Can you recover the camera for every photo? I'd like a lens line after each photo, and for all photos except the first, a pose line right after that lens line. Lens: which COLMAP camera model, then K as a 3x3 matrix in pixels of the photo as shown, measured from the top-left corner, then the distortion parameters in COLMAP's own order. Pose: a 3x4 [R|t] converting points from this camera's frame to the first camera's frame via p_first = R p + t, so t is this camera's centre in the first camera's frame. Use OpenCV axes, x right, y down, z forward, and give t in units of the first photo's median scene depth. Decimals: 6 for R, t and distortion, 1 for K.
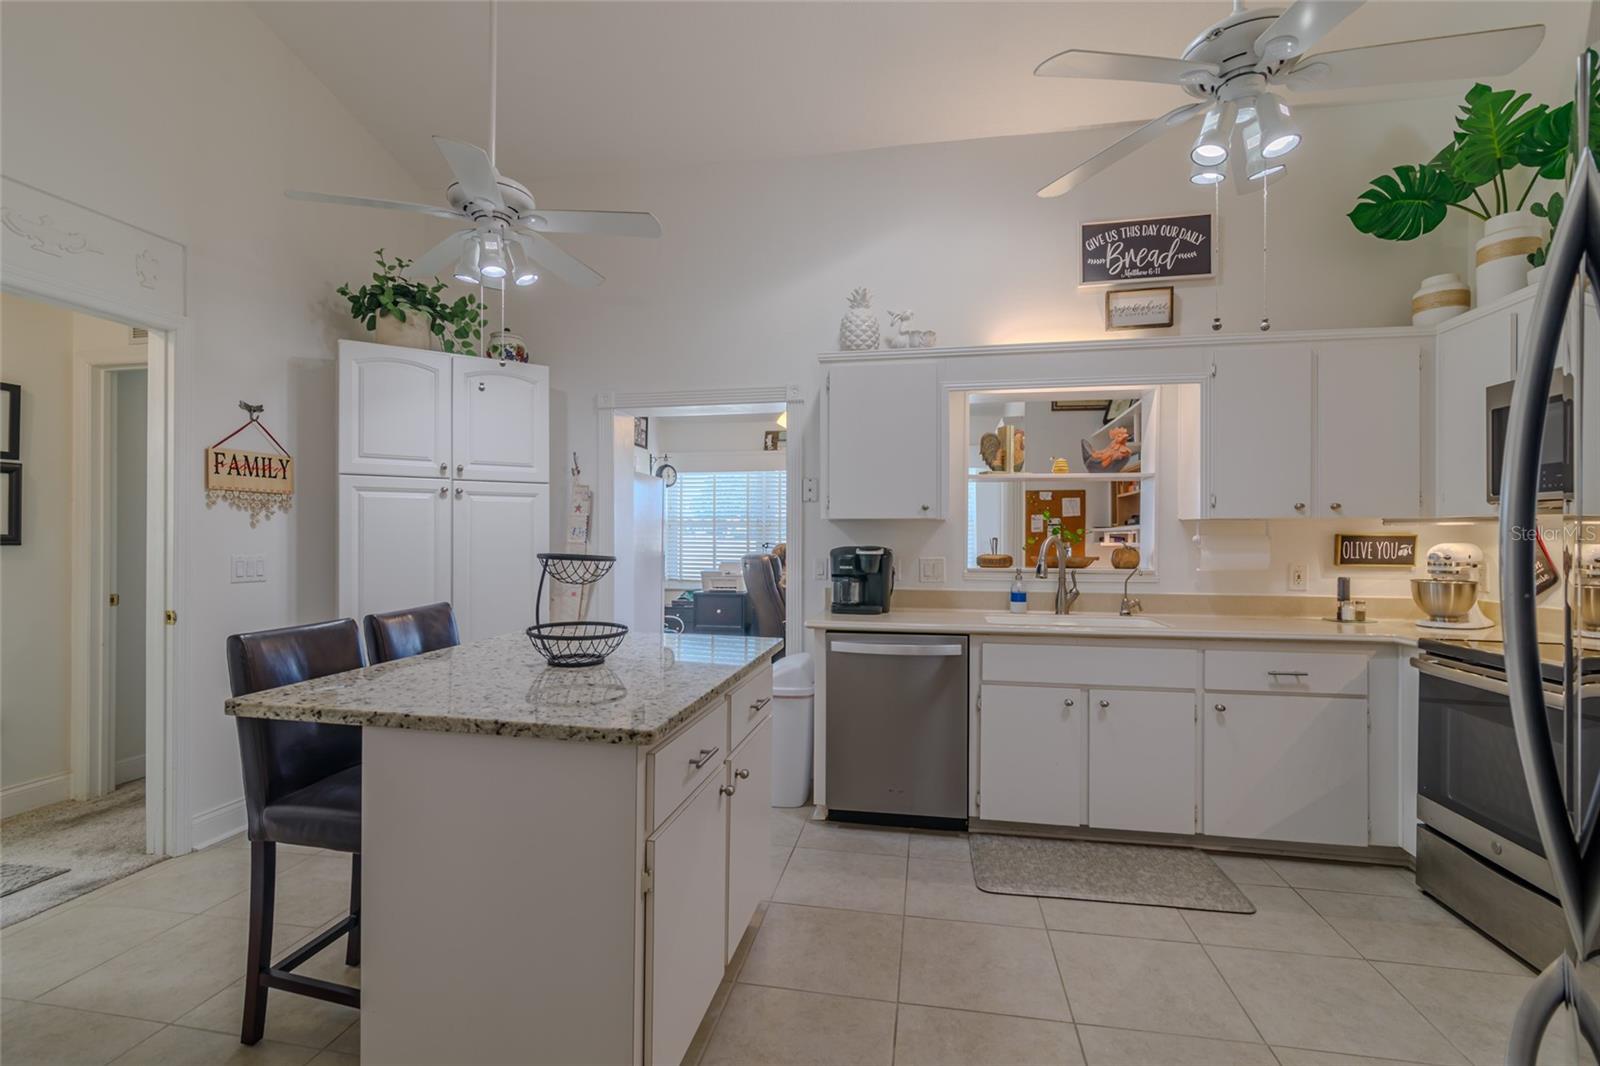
lens RADIAL K [[724.4, 0, 803.6], [0, 724.4, 538.7], [0, 0, 1]] dist [-0.002600, 0.000397]
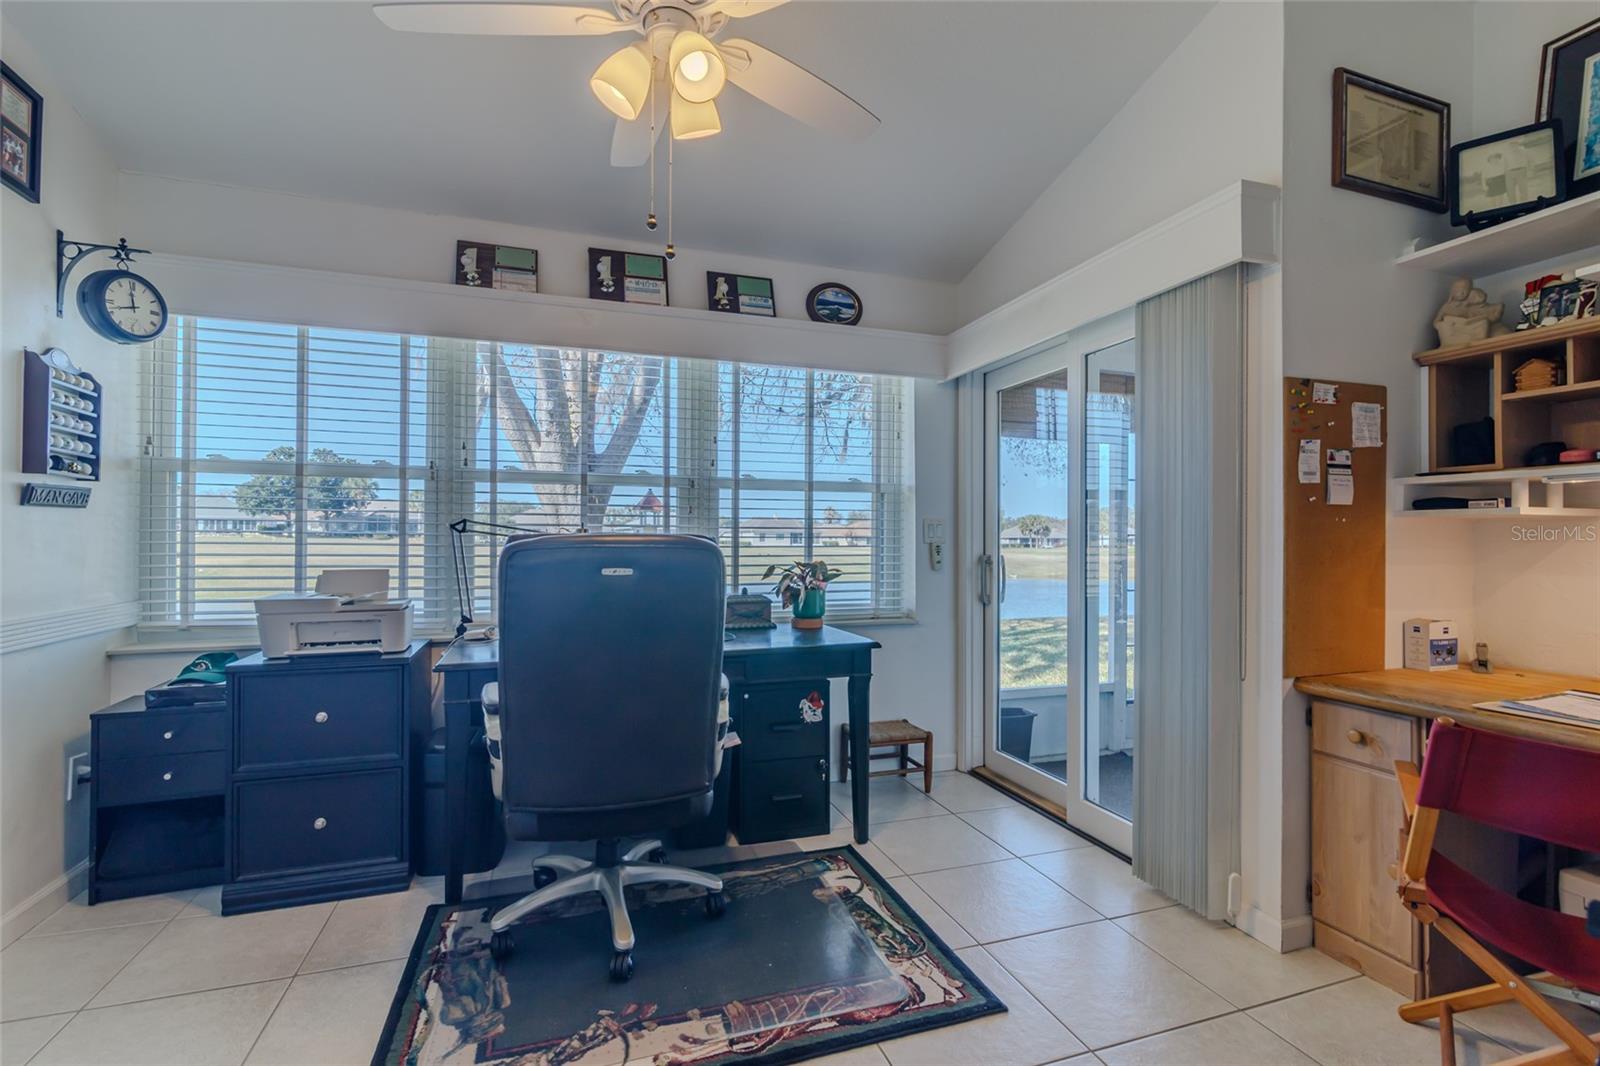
lens RADIAL K [[724.4, 0, 796.3], [0, 724.4, 540.4], [0, 0, 1]] dist [-0.002600, 0.000397]
pose [[0.876420, 0.004377, 0.481527, -0.167320], [-0.002481, 0.999986, -0.004573, 0.036133], [-0.481540, 0.002813, 0.876419, 1.180378]]
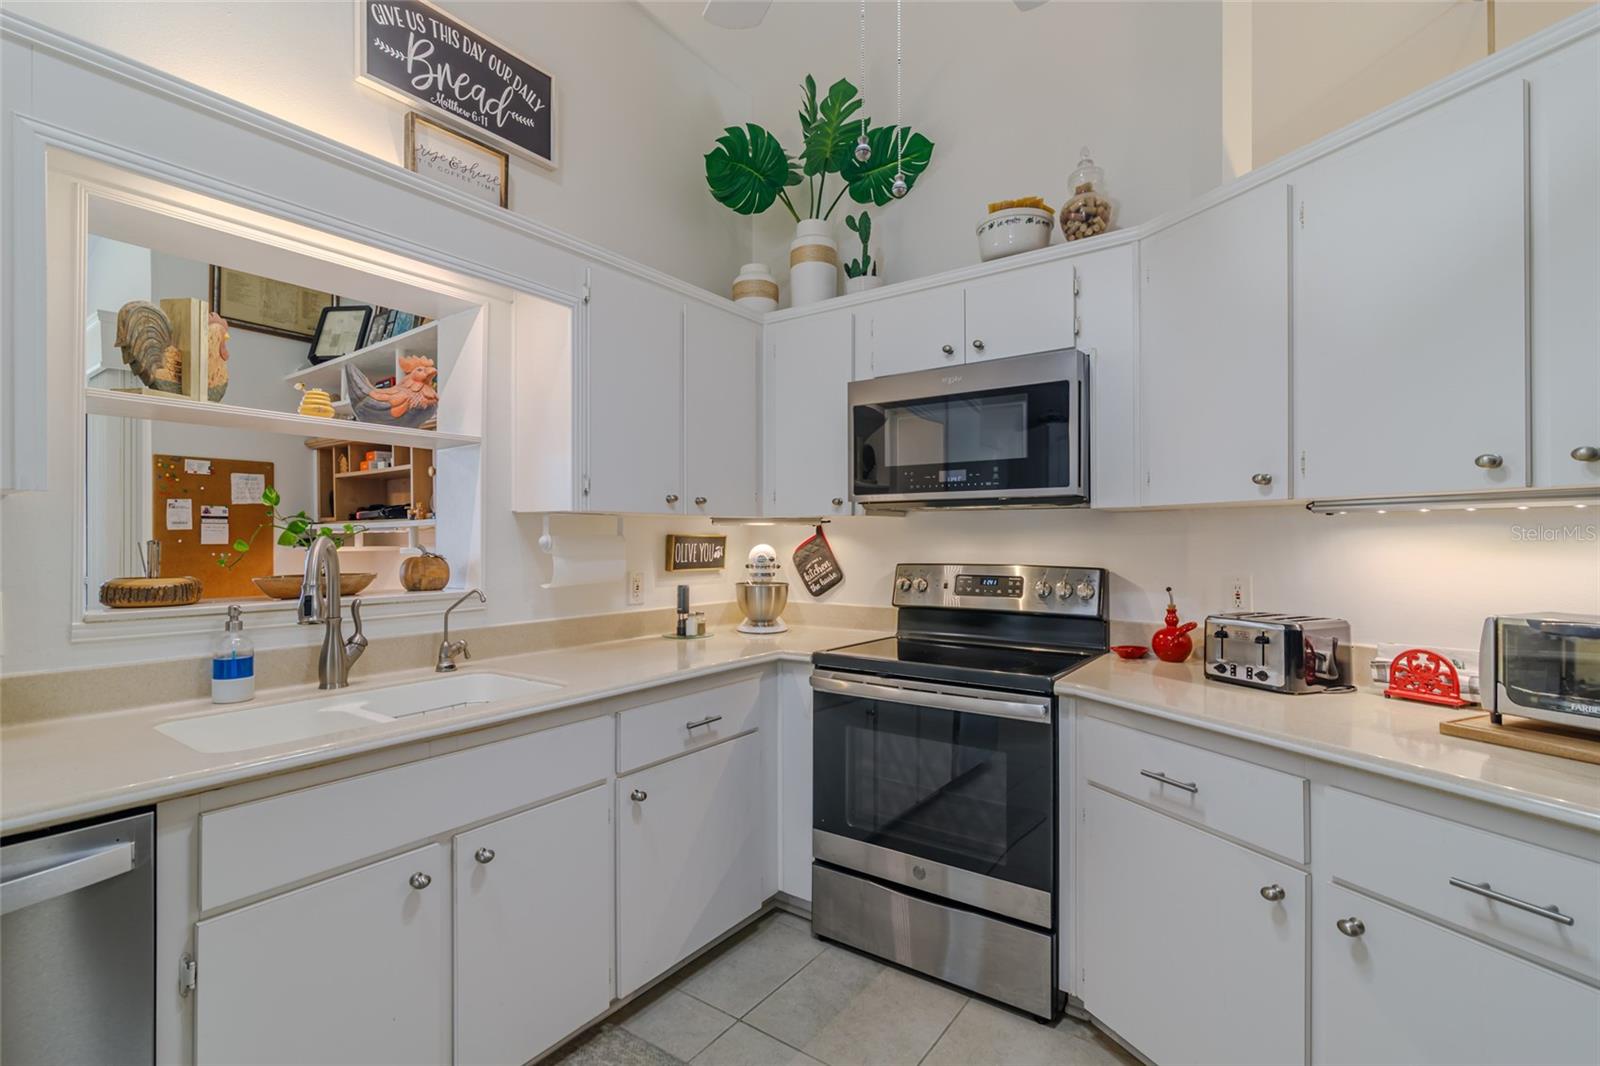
lens RADIAL K [[724.4, 0, 796.1], [0, 724.4, 537.2], [0, 0, 1]] dist [-0.002600, 0.000397]
pose [[0.432395, 0.000239, 0.901684, 0.033833], [0.003858, 0.999990, -0.002116, -0.000711], [-0.901676, 0.004394, 0.432390, 0.484085]]
